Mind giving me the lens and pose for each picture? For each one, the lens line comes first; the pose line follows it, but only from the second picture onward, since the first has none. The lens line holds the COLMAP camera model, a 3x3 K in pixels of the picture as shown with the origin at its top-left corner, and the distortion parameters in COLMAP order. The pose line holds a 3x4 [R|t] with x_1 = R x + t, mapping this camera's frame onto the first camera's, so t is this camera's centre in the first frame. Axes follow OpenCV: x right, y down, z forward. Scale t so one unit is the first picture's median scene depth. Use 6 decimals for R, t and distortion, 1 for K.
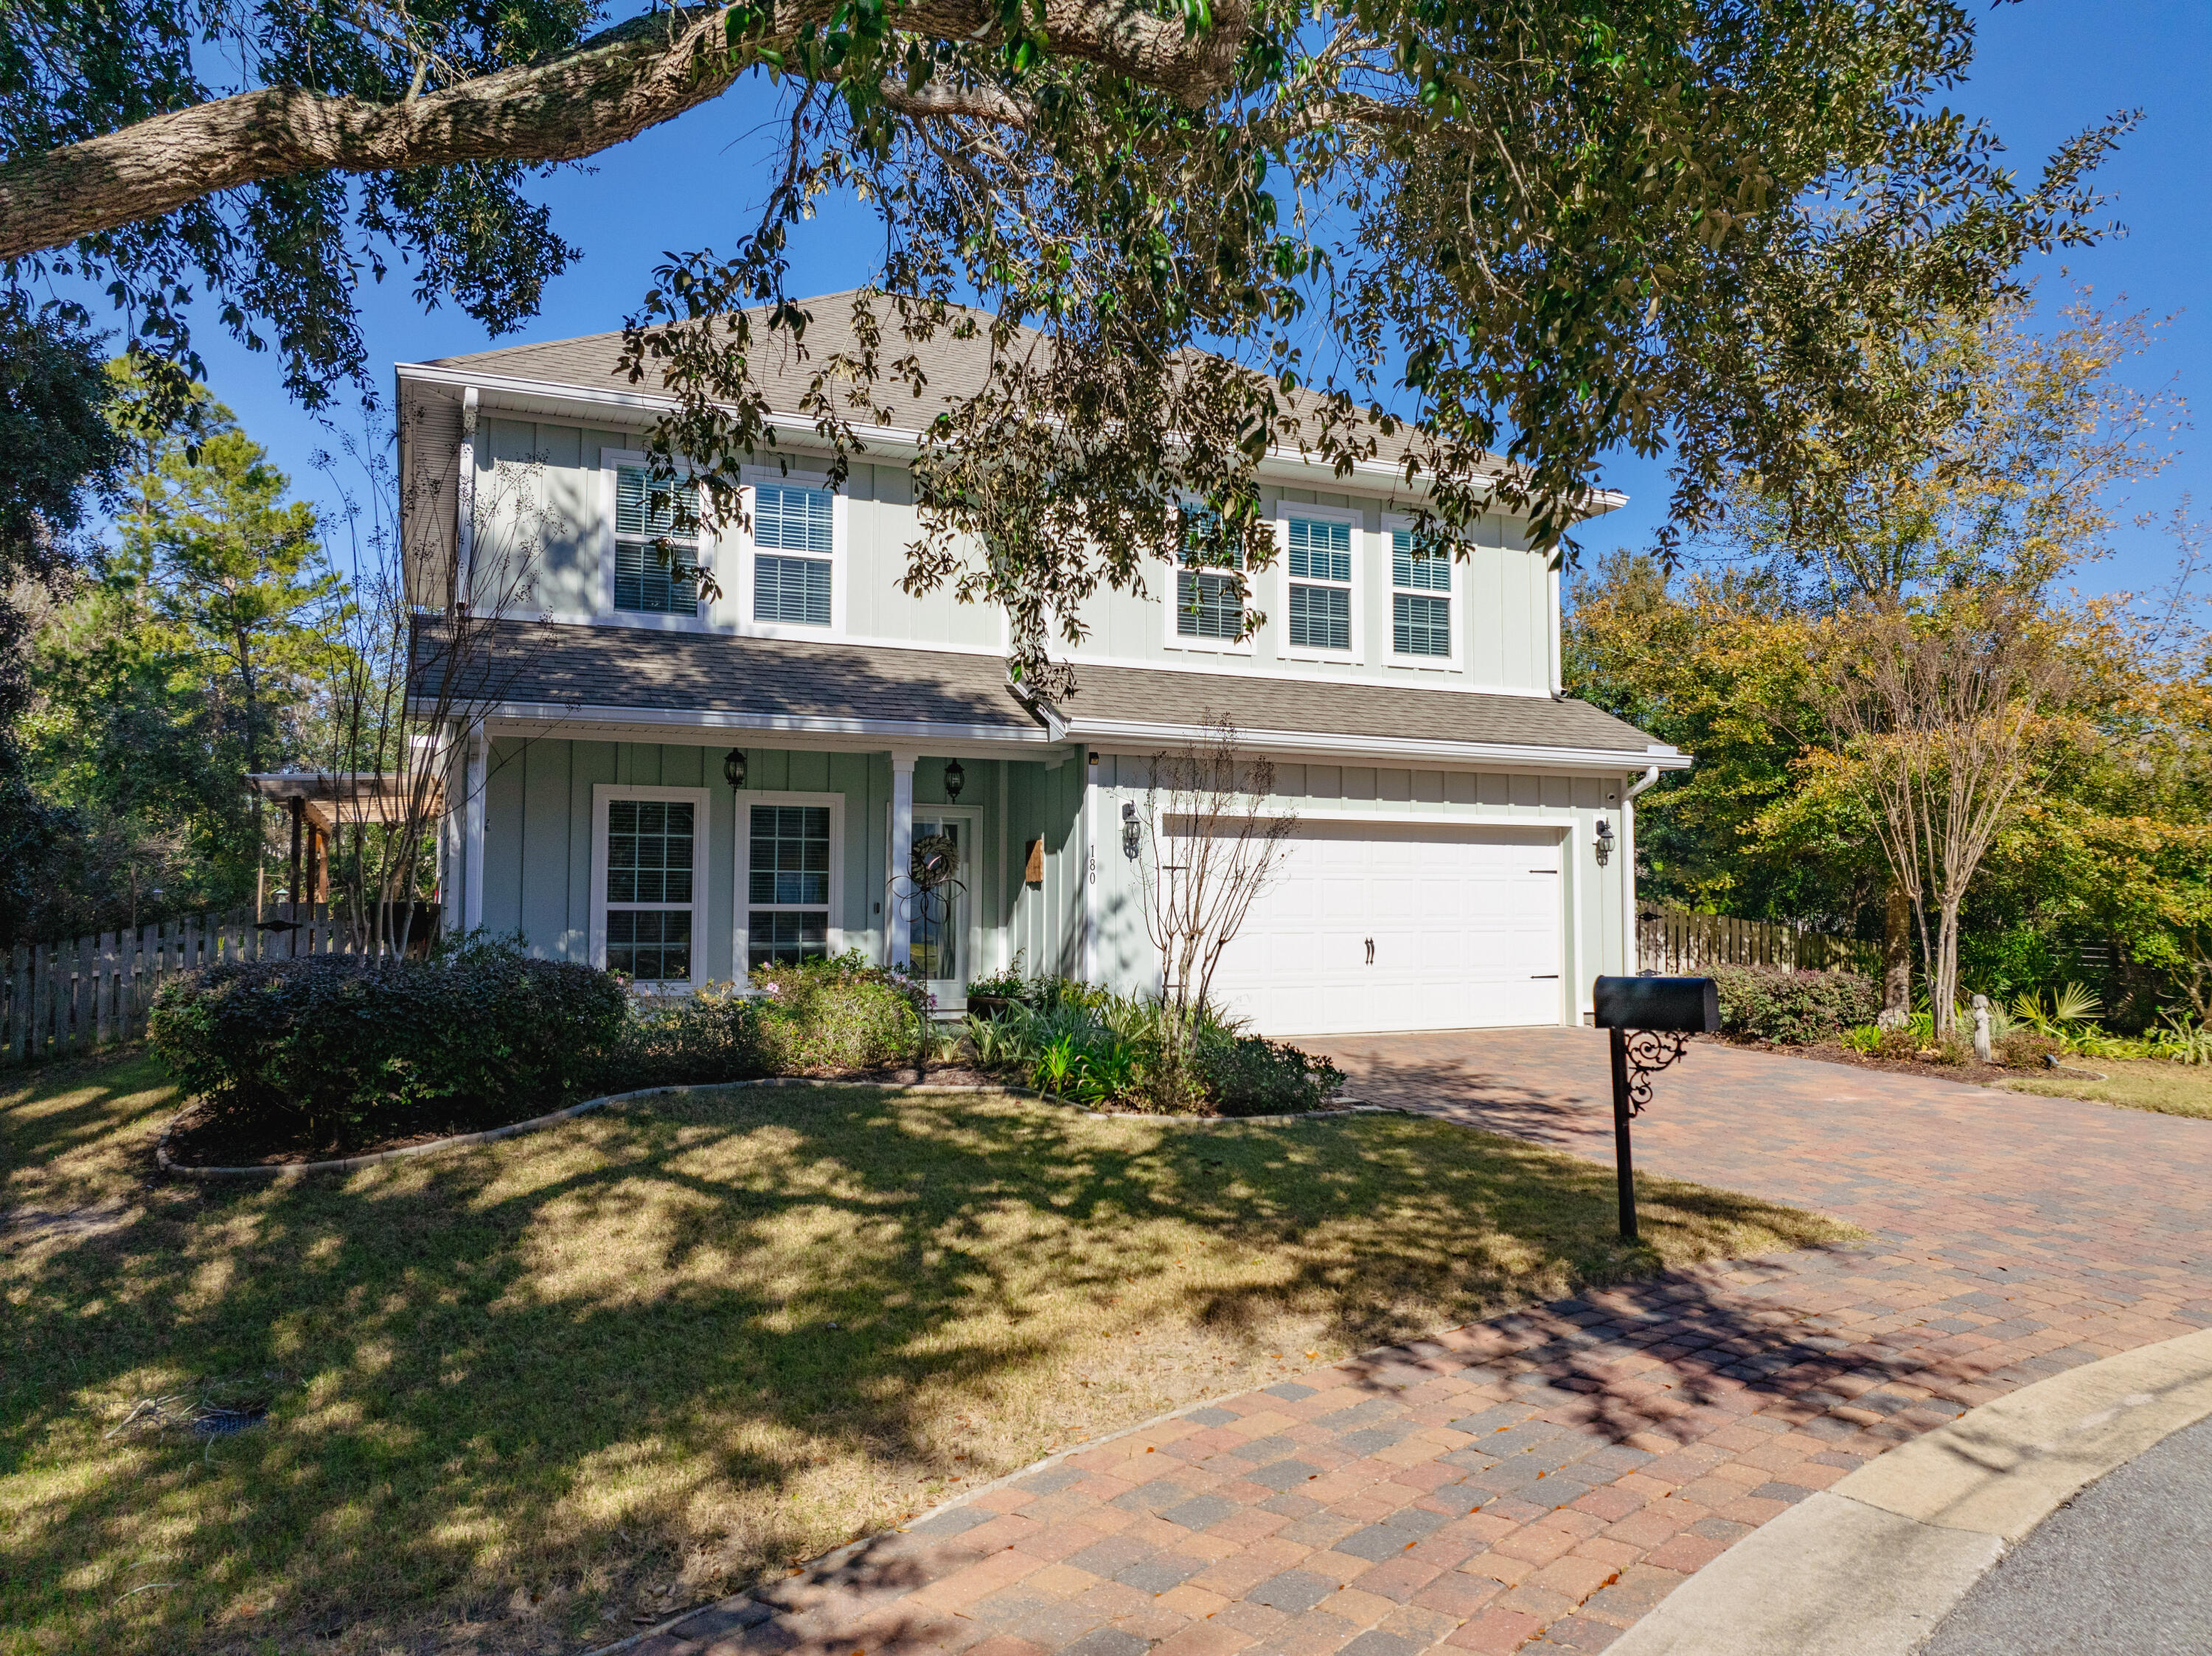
lens RADIAL K [[1551.9, 0, 1132.3], [0, 1551.9, 846.2], [0, 0, 1]] dist [-0.046529, 0.008649]
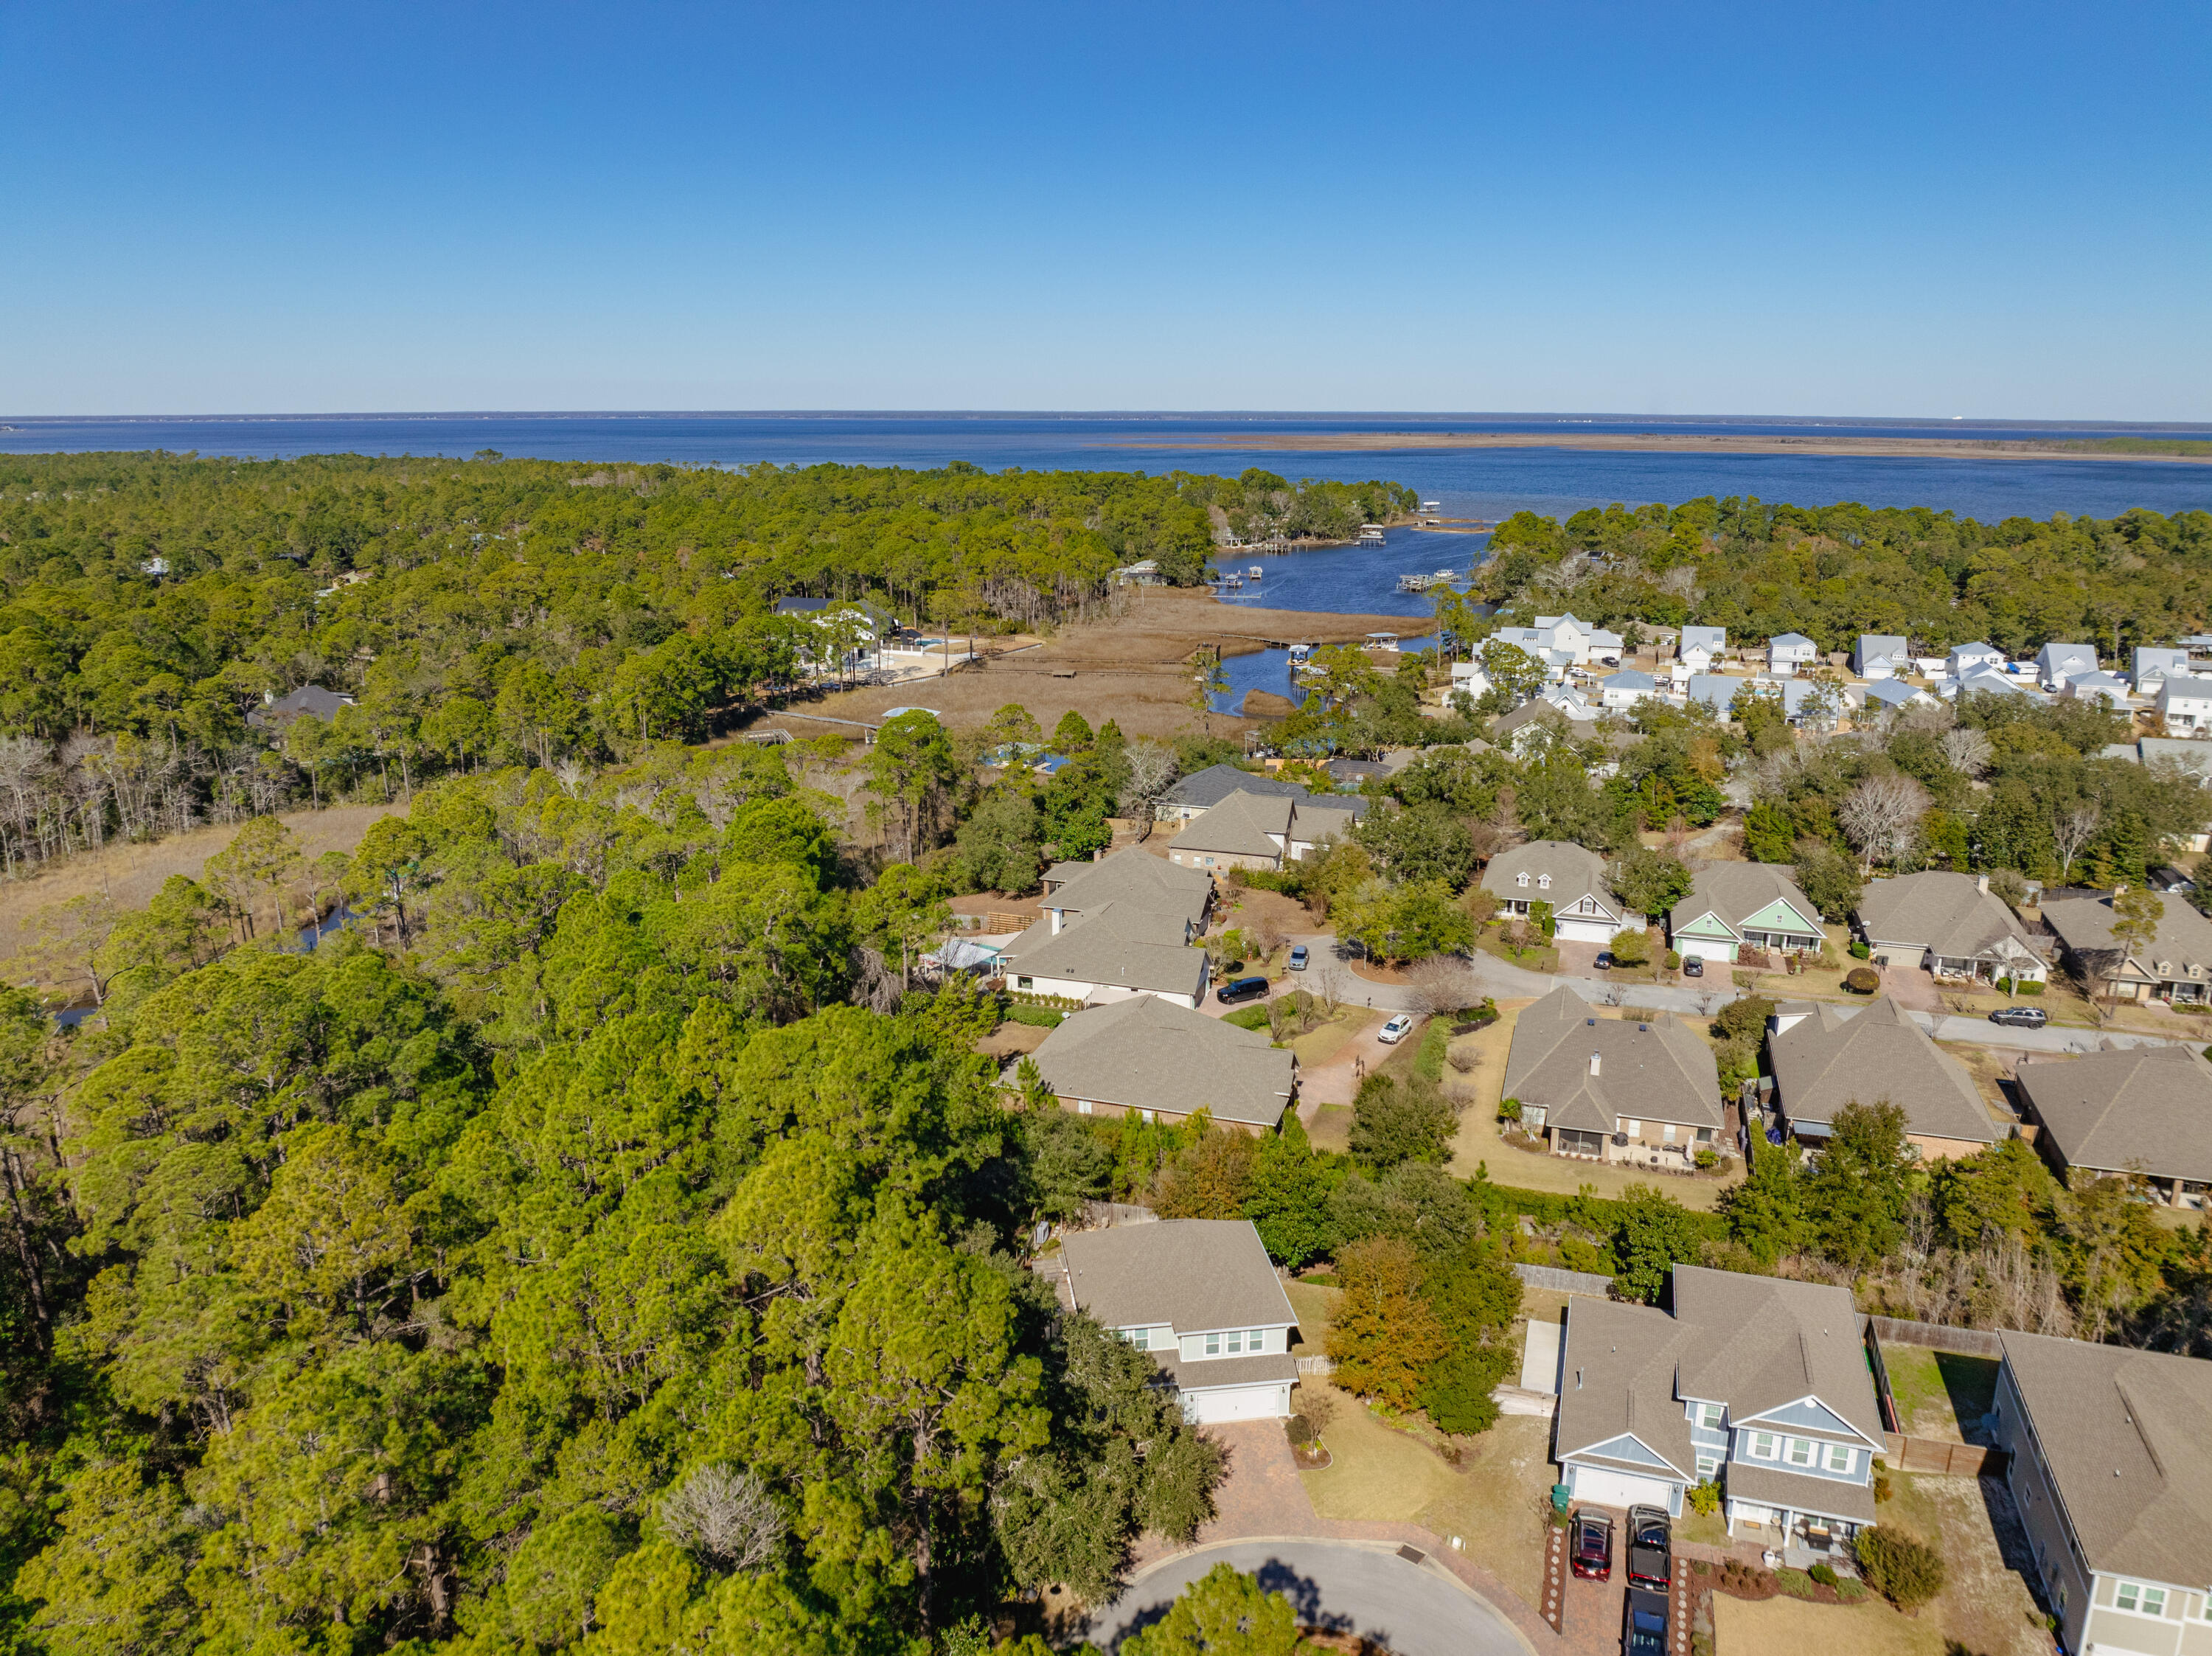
lens RADIAL K [[1551.9, 0, 1106.5], [0, 1551.9, 853.0], [0, 0, 1]] dist [-0.046529, 0.008649]
pose [[0.960094, 0.072731, -0.270053, 1.144809], [0.015174, 0.950624, 0.309973, -3.880884], [0.279264, -0.301701, 0.911585, -3.971397]]
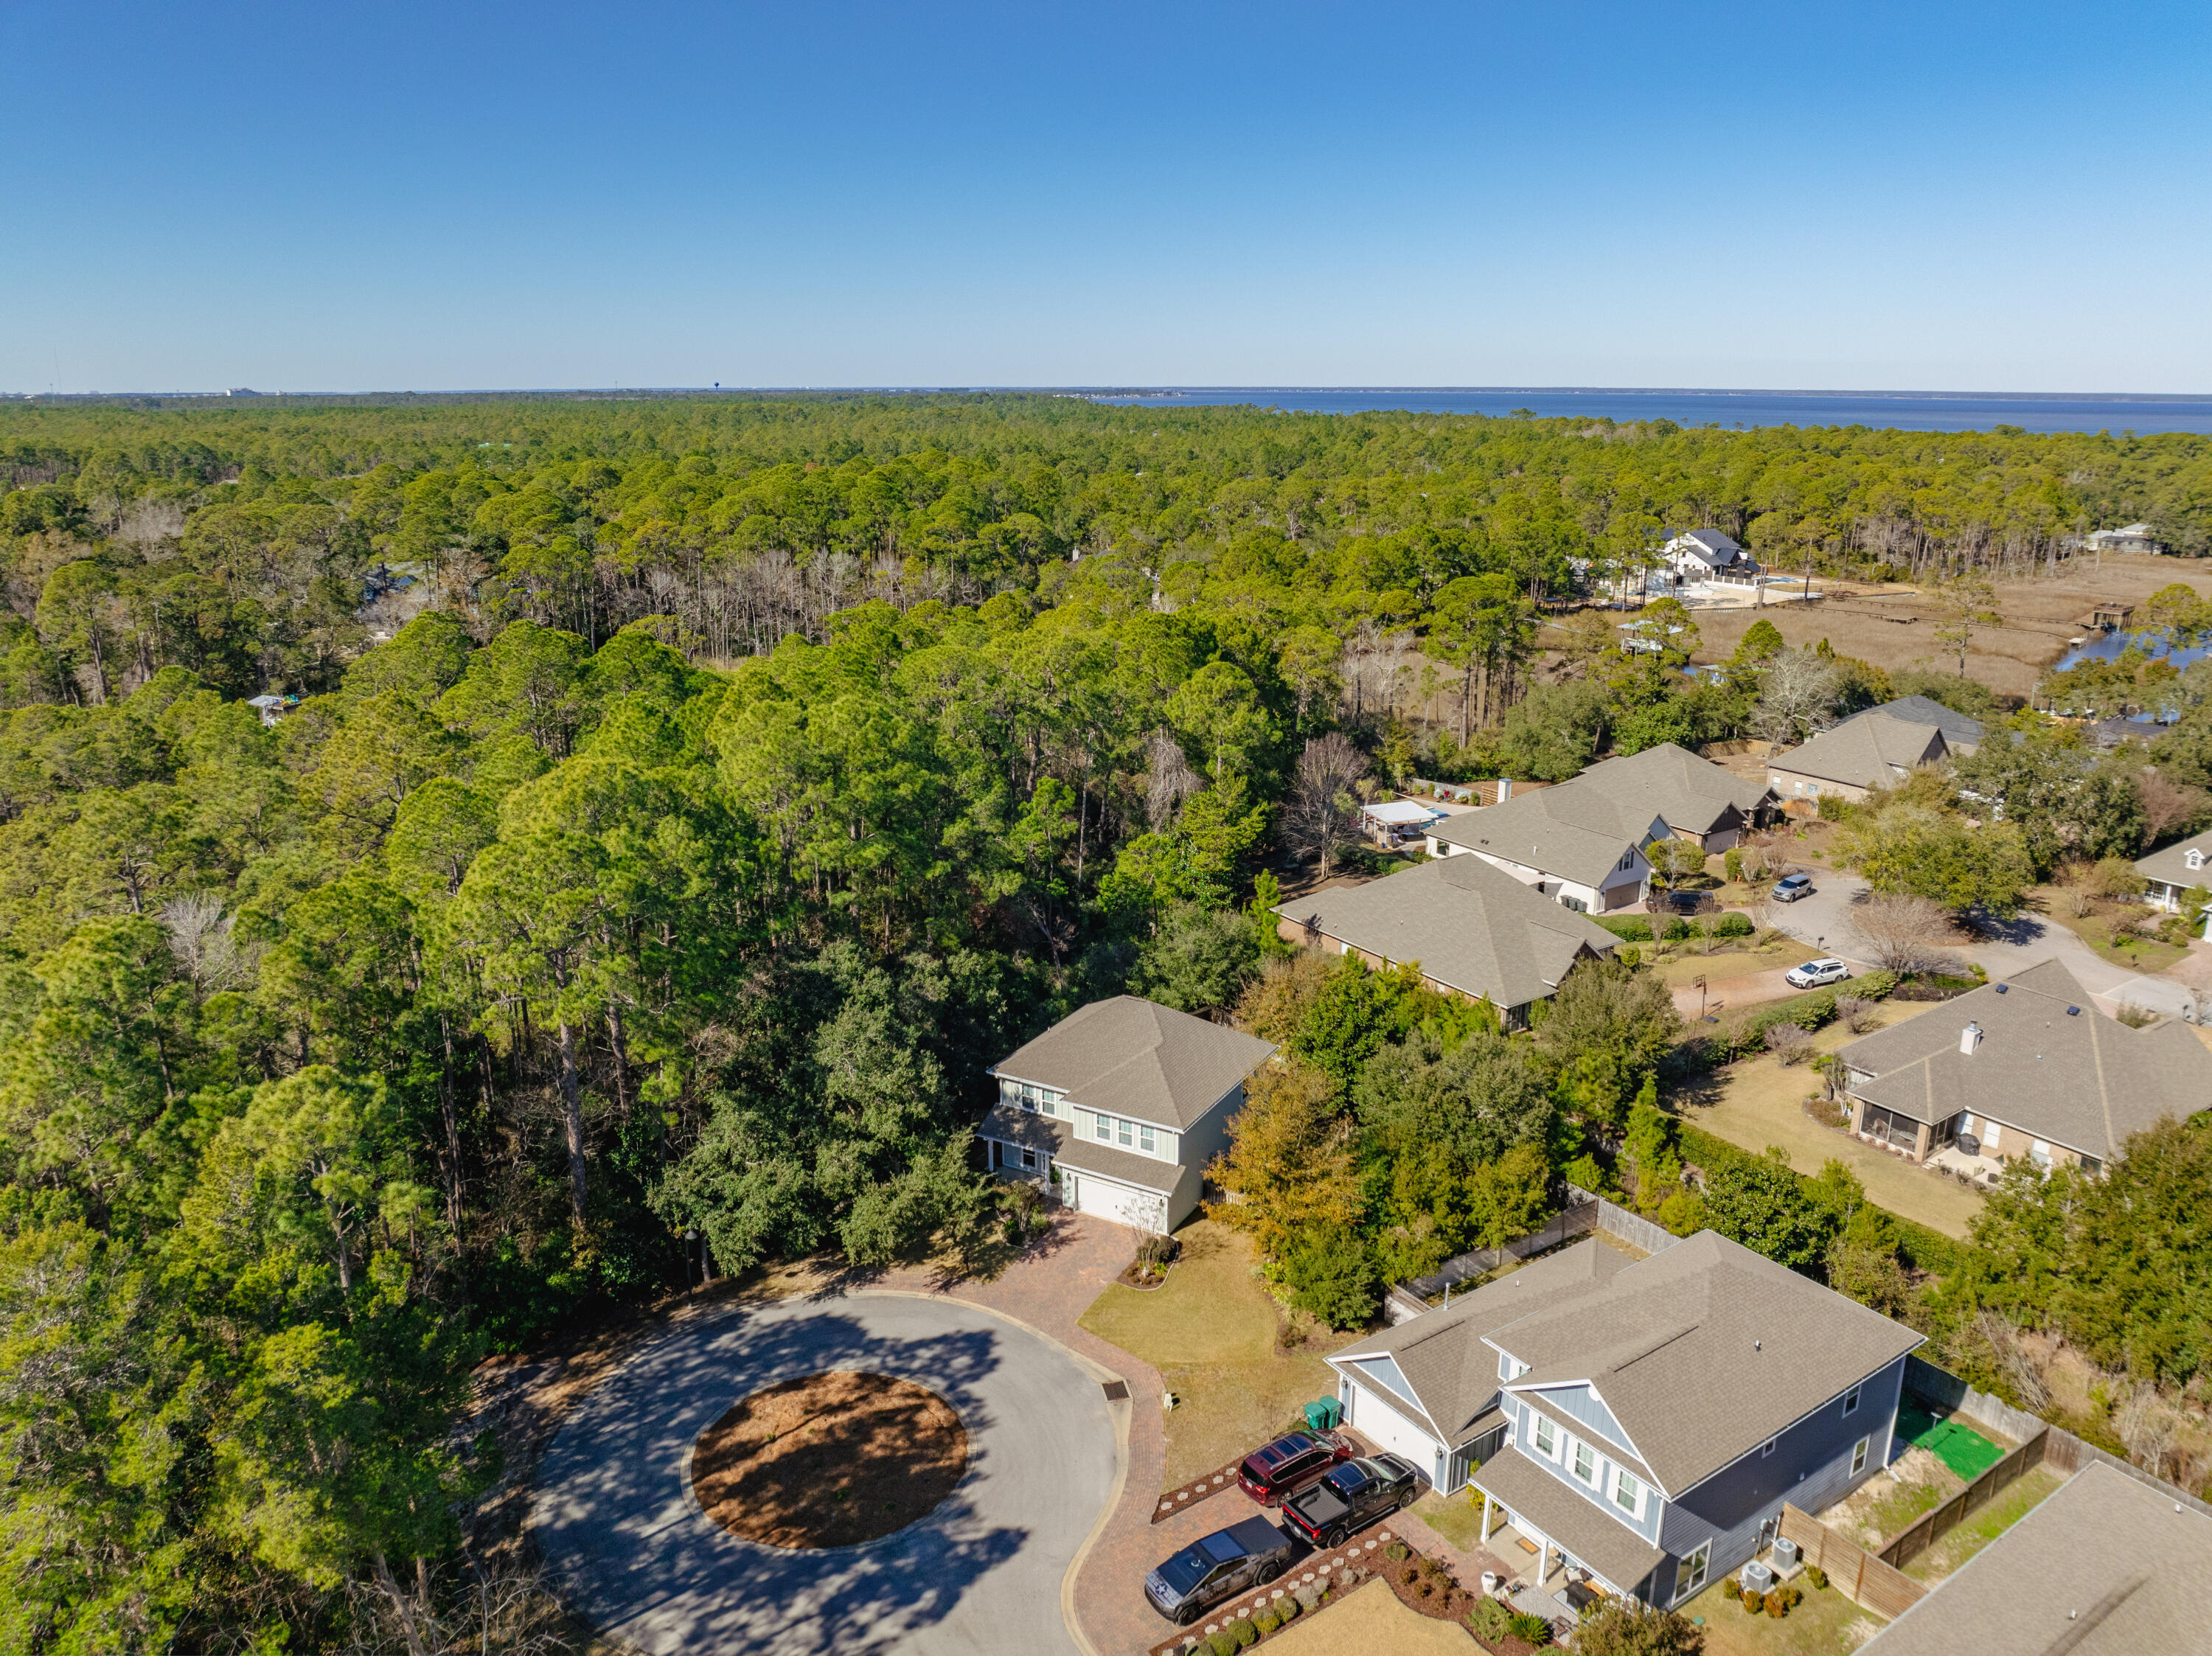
lens RADIAL K [[1551.9, 0, 1104.9], [0, 1551.9, 813.5], [0, 0, 1]] dist [-0.046529, 0.008649]
pose [[0.586452, 0.209172, -0.782510, 4.057046], [0.036661, 0.958235, 0.283621, -2.770361], [0.809154, -0.195017, 0.554290, -1.719345]]
